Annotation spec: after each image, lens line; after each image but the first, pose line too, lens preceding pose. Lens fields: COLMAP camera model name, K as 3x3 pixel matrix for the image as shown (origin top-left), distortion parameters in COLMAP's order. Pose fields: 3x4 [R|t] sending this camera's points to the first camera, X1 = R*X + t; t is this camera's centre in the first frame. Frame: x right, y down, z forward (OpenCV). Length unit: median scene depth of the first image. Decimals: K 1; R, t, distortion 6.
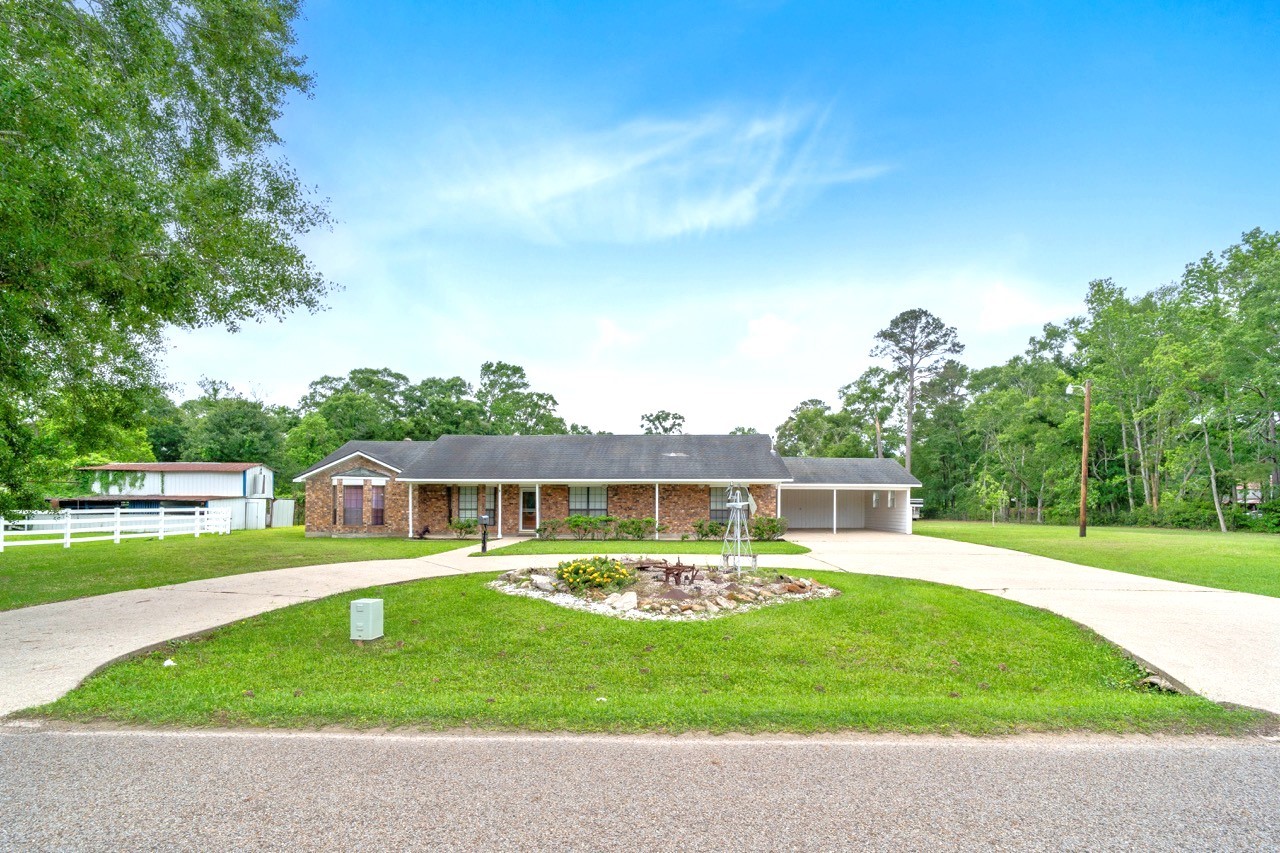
lens RADIAL K [[656.2, 0, 651.7], [0, 656.2, 493.3], [0, 0, 1]] dist [-0.000588, -0.000564]
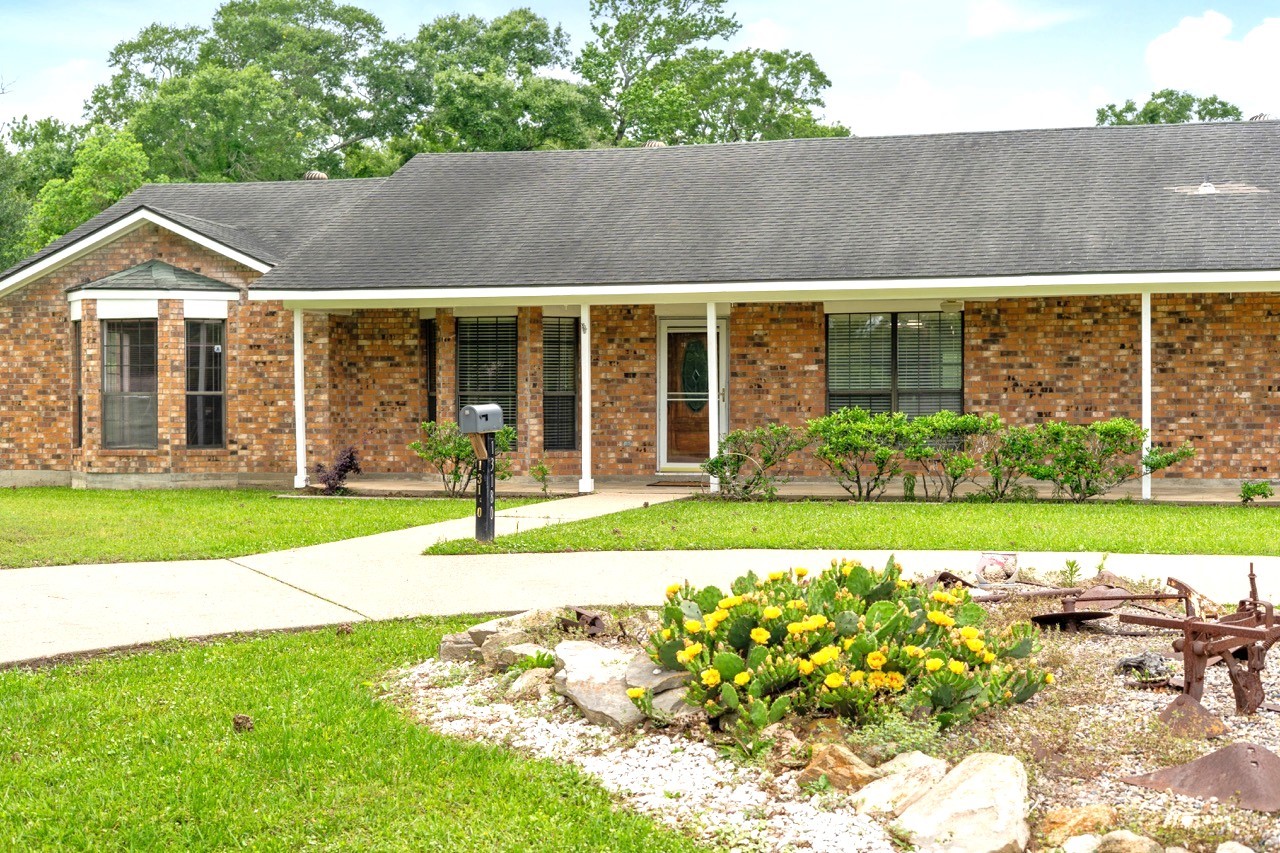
lens RADIAL K [[1965.9, 0, 626.3], [0, 1965.9, 427.2], [0, 0, 1]] dist [0.009458, 0.009582]
pose [[0.968417, -0.003527, -0.249310, 0.002388], [0.011157, 0.999511, 0.029197, 0.013654], [0.249085, -0.031057, 0.967984, 0.152416]]
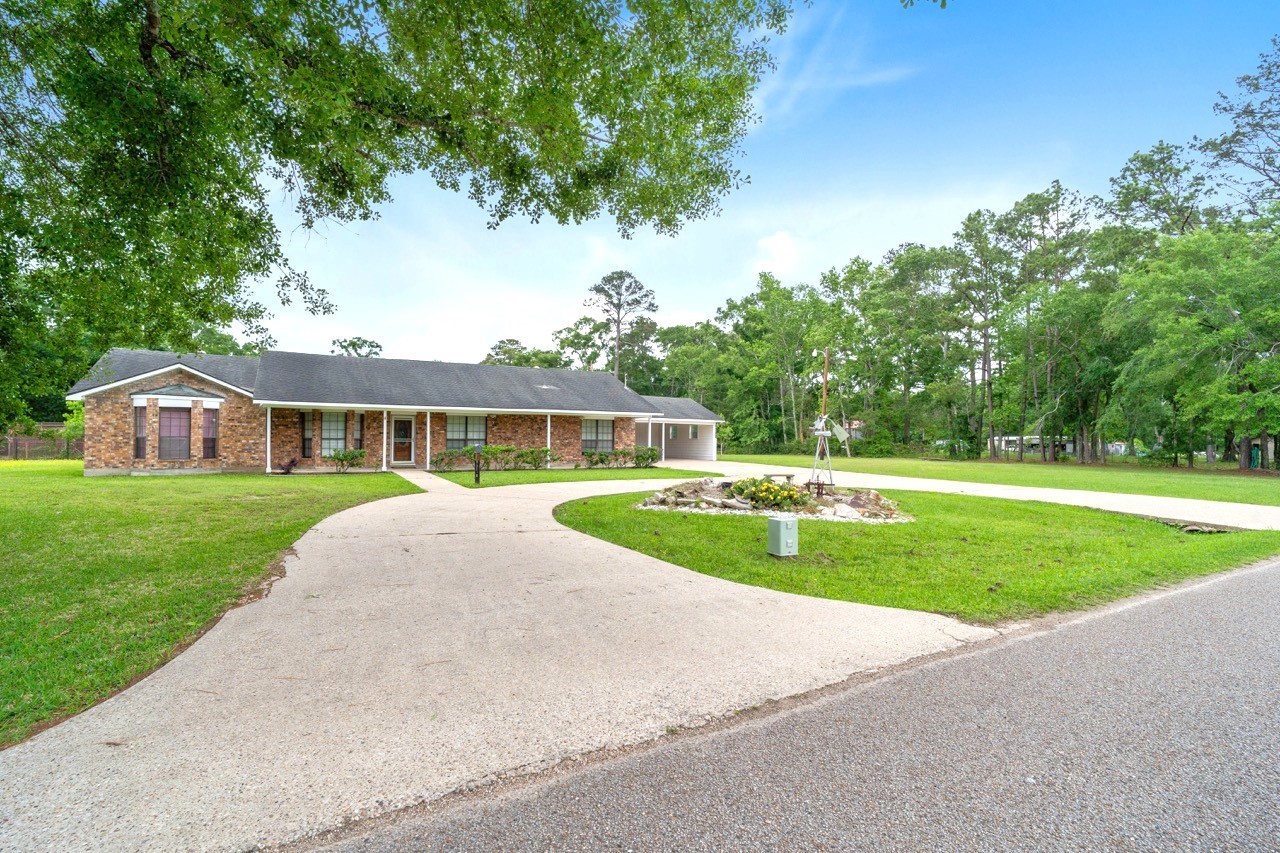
lens RADIAL K [[617.5, 0, 668.6], [0, 617.5, 426.0], [0, 0, 1]] dist [-0.000473, 0.000220]
pose [[0.850397, 0.014799, 0.525933, -0.324867], [-0.013207, 0.999890, -0.006780, 0.006939], [-0.525975, -0.001180, 0.850499, 0.070203]]
